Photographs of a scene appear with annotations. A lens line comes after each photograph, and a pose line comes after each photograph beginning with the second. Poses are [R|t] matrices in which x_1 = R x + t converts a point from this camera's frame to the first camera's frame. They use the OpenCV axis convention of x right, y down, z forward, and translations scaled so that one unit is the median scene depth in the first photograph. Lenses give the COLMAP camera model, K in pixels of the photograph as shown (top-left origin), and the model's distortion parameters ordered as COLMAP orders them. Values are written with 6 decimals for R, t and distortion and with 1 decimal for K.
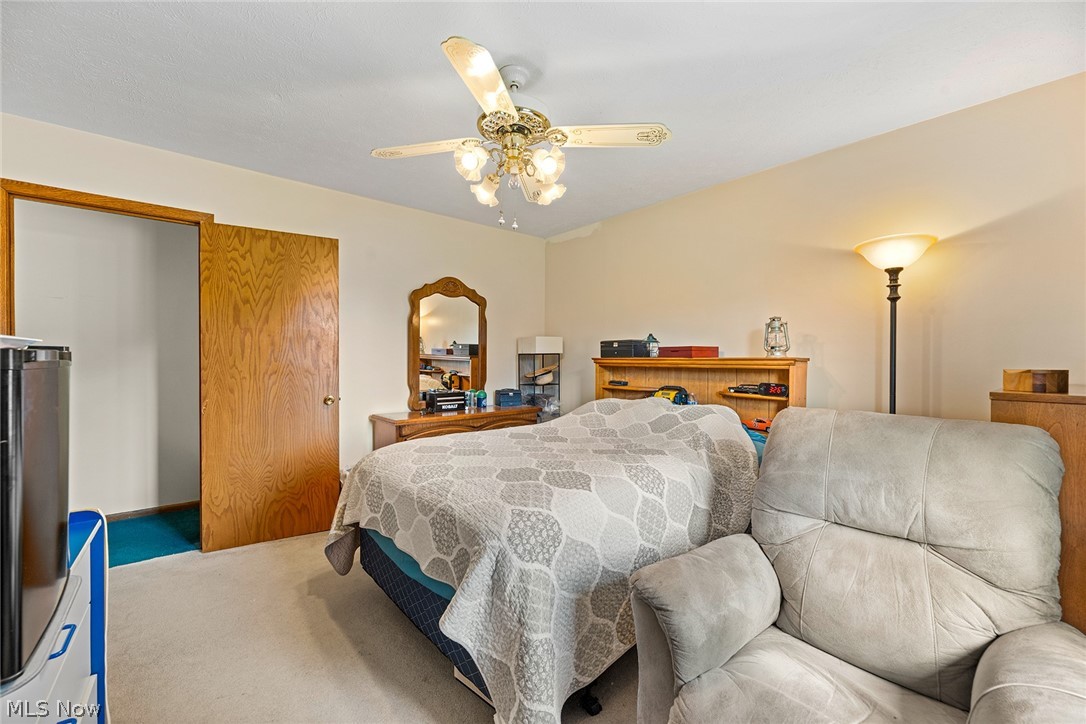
lens RADIAL K [[440.9, 0, 549.4], [0, 440.9, 359.0], [0, 0, 1]] dist [0.000431, 0.000327]
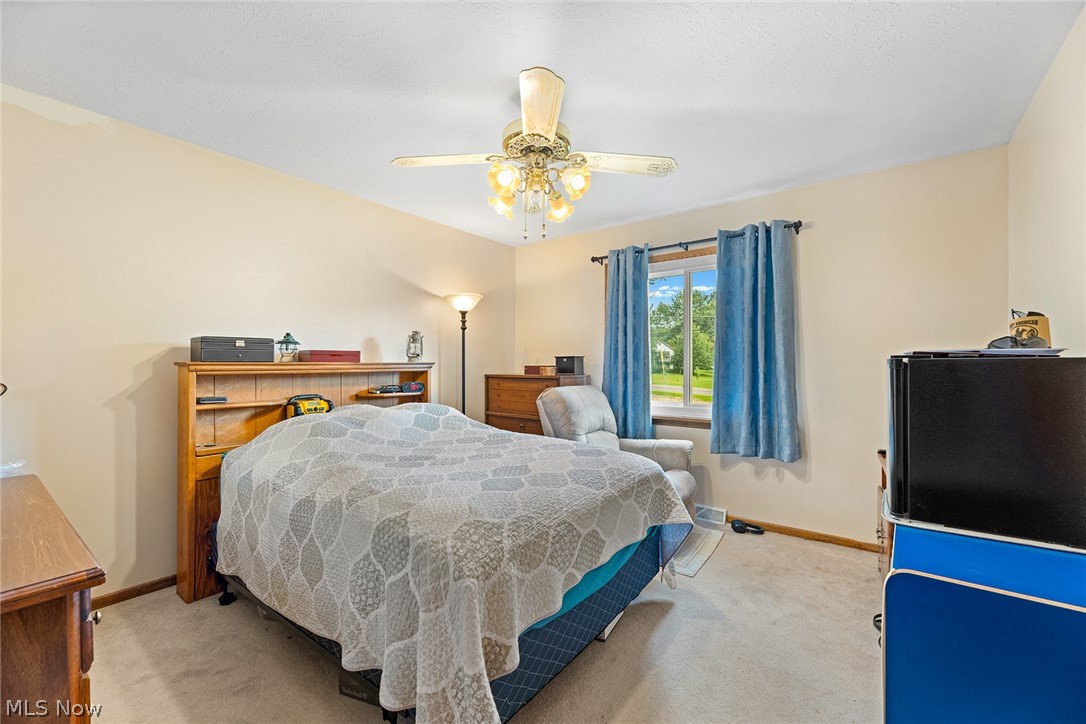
lens RADIAL K [[440.9, 0, 549.4], [0, 440.9, 359.0], [0, 0, 1]] dist [0.000431, 0.000327]
pose [[-0.230645, 0.003477, 0.973032, -0.778065], [-0.002887, 0.999987, -0.004258, -0.007943], [-0.973034, -0.003791, -0.230631, 0.843092]]
